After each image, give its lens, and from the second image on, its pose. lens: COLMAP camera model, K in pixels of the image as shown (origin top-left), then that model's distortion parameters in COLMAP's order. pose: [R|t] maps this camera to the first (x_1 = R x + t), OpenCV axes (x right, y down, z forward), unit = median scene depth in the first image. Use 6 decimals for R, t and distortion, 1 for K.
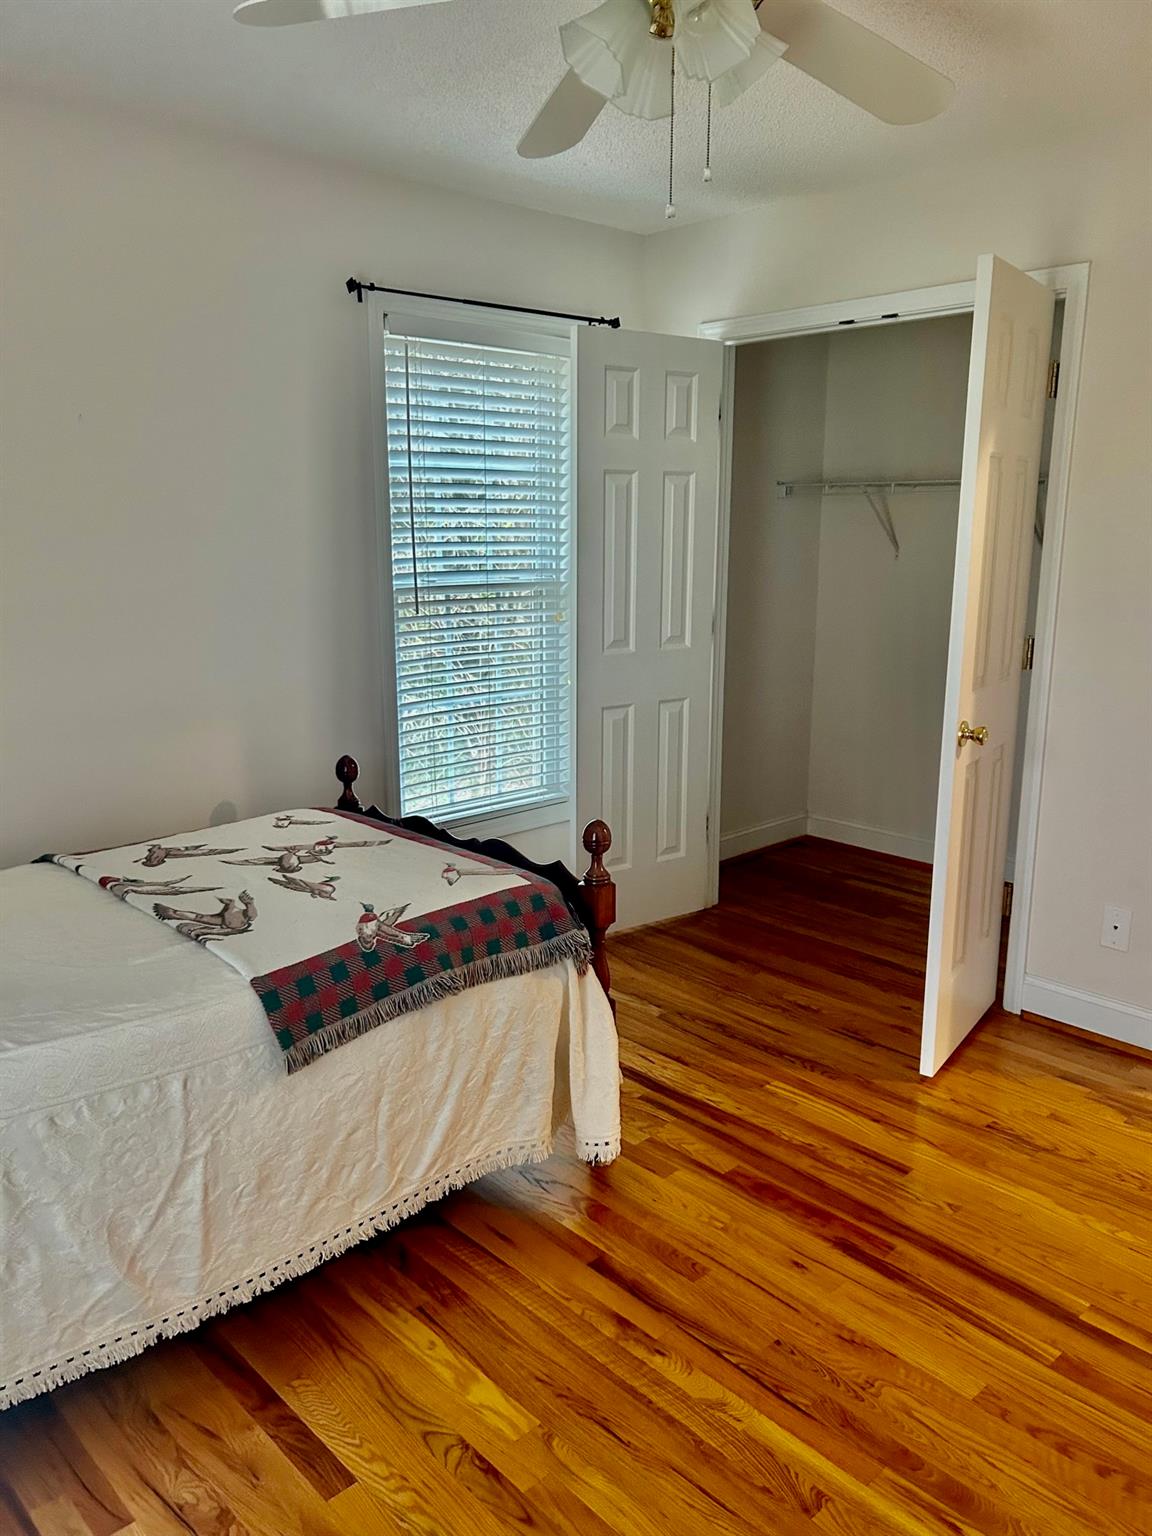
lens RADIAL K [[1154.2, 0, 576.0], [0, 1154.2, 768.0], [0, 0, 1]] dist [0.058908, -0.070700]
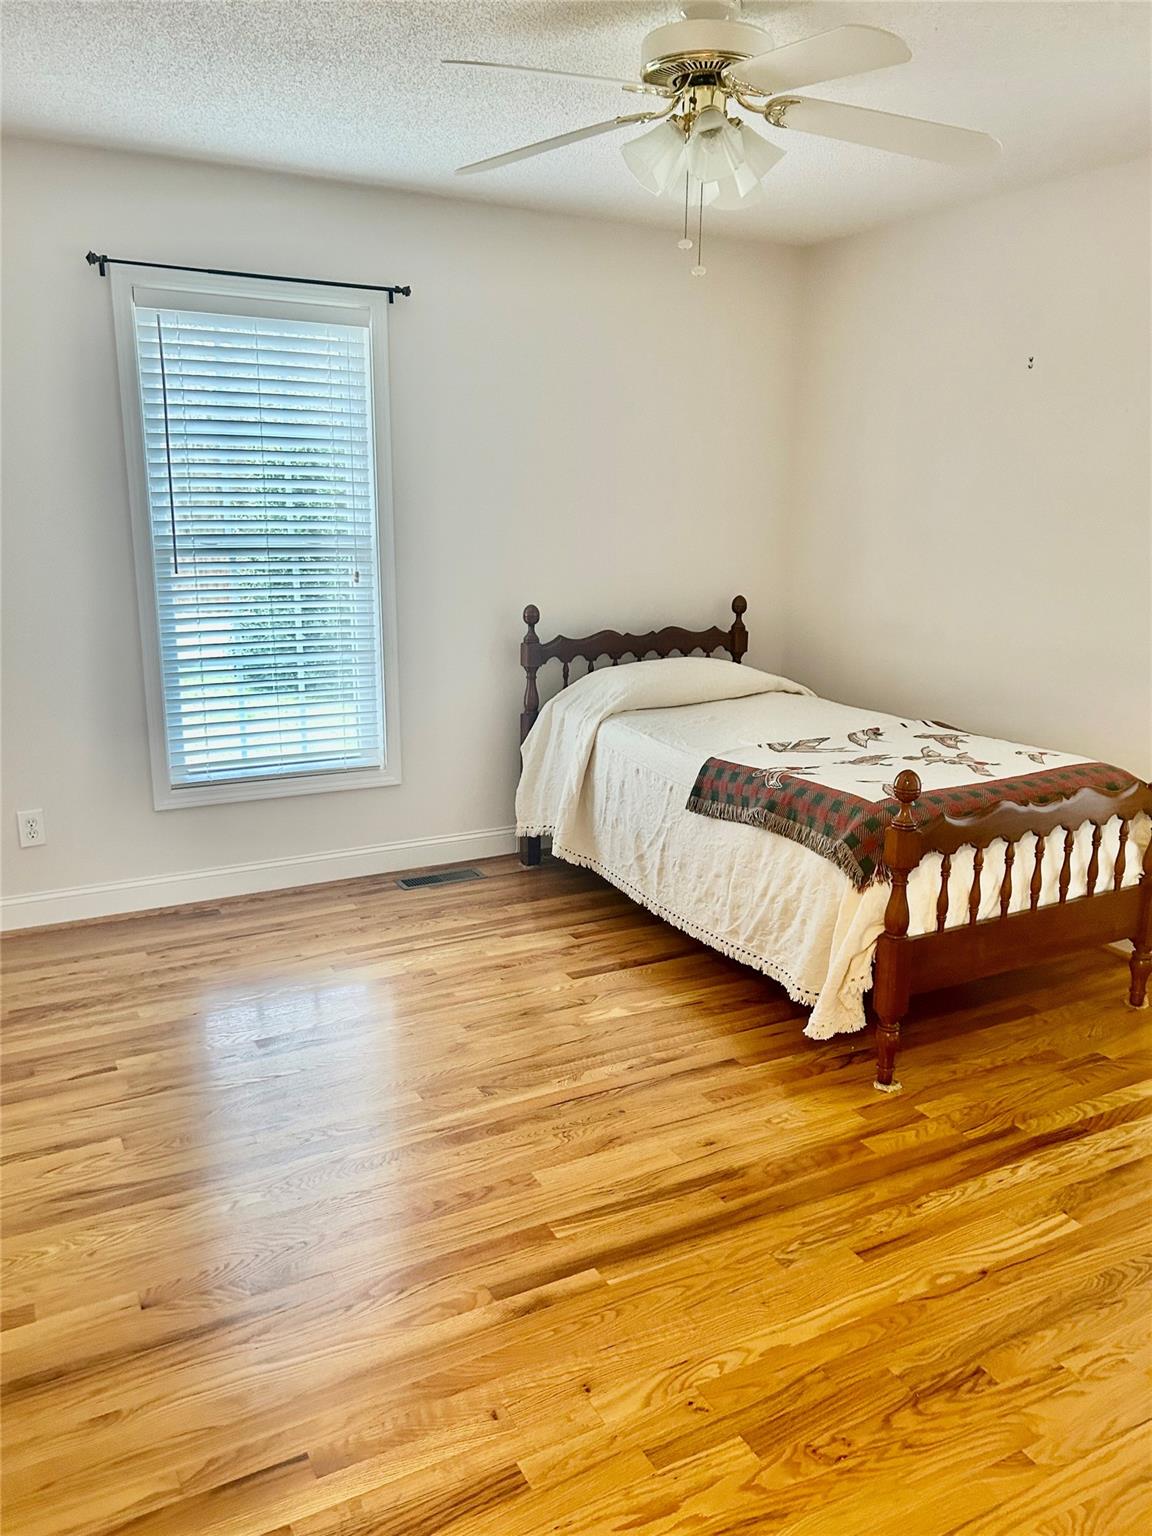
lens RADIAL K [[1154.2, 0, 576.0], [0, 1154.2, 768.0], [0, 0, 1]] dist [0.058908, -0.070700]
pose [[-0.252984, 0.223017, -0.941415, 1.303586], [-0.216570, 0.935321, 0.279771, -0.224907], [0.942919, 0.274660, -0.188323, 1.059582]]
